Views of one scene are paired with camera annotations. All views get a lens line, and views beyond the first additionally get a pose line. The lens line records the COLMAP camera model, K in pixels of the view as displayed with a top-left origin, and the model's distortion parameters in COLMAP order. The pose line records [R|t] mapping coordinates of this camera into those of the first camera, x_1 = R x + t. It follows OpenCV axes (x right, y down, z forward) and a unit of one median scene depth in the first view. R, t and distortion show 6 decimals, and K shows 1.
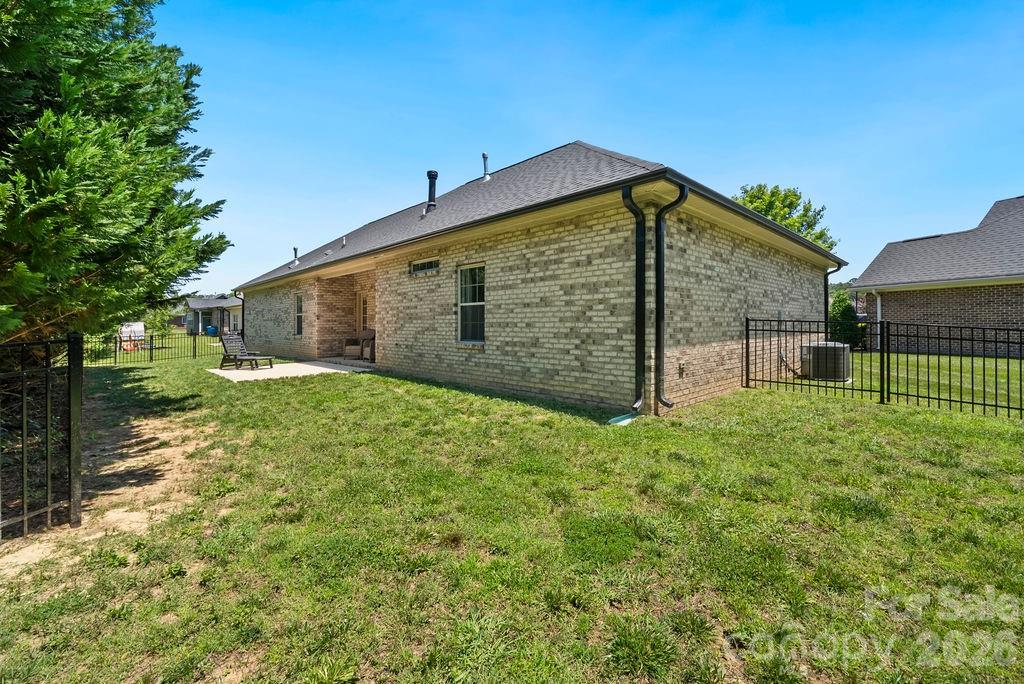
lens RADIAL K [[425.0, 0, 511.9], [0, 425.0, 324.1], [0, 0, 1]] dist [-0.000350, -0.000045]
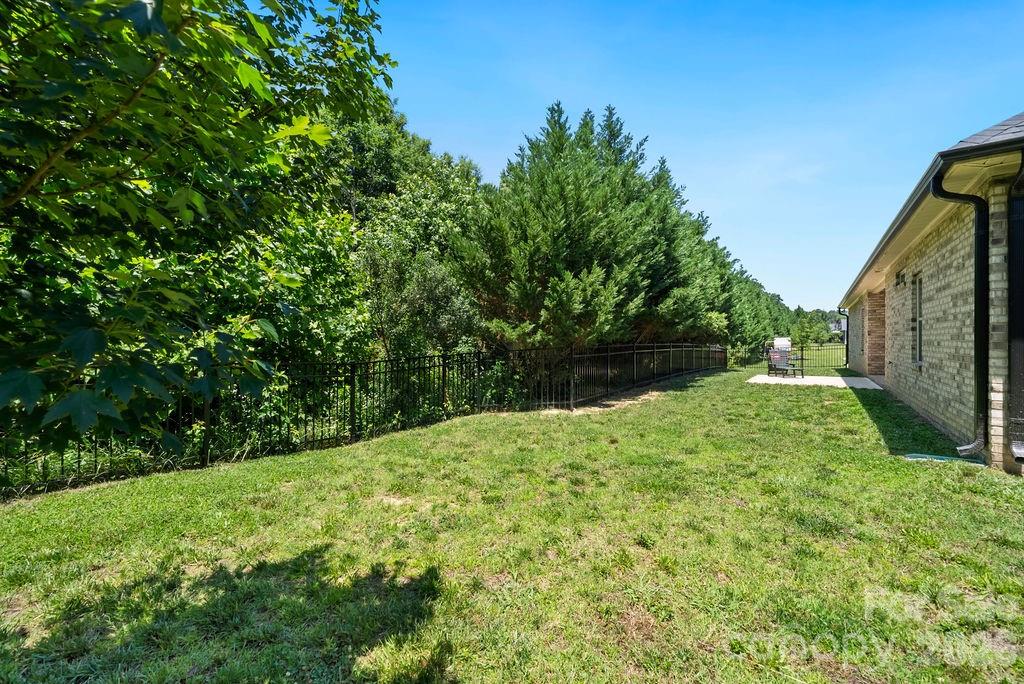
lens RADIAL K [[400.6, 0, 512.0], [0, 400.6, 342.0], [0, 0, 1]] dist [-0.000032, 0.000004]
pose [[0.163136, 0.002139, -0.986601, 0.322797], [0.006421, 0.999974, 0.003230, -0.004305], [0.986583, -0.006862, 0.163118, 0.021906]]
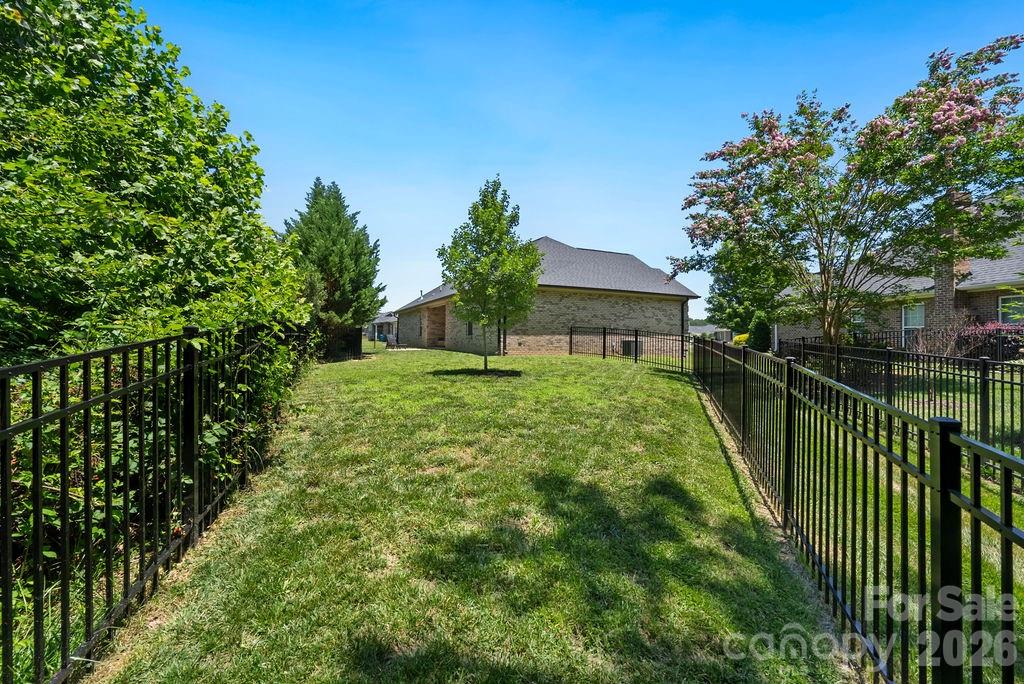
lens RADIAL K [[400.6, 0, 512.0], [0, 400.6, 342.0], [0, 0, 1]] dist [-0.000032, 0.000004]
pose [[0.954218, 0.013984, -0.298784, 0.487621], [-0.010914, 0.999869, 0.011941, 0.027290], [0.298912, -0.008133, 0.954246, -0.686588]]
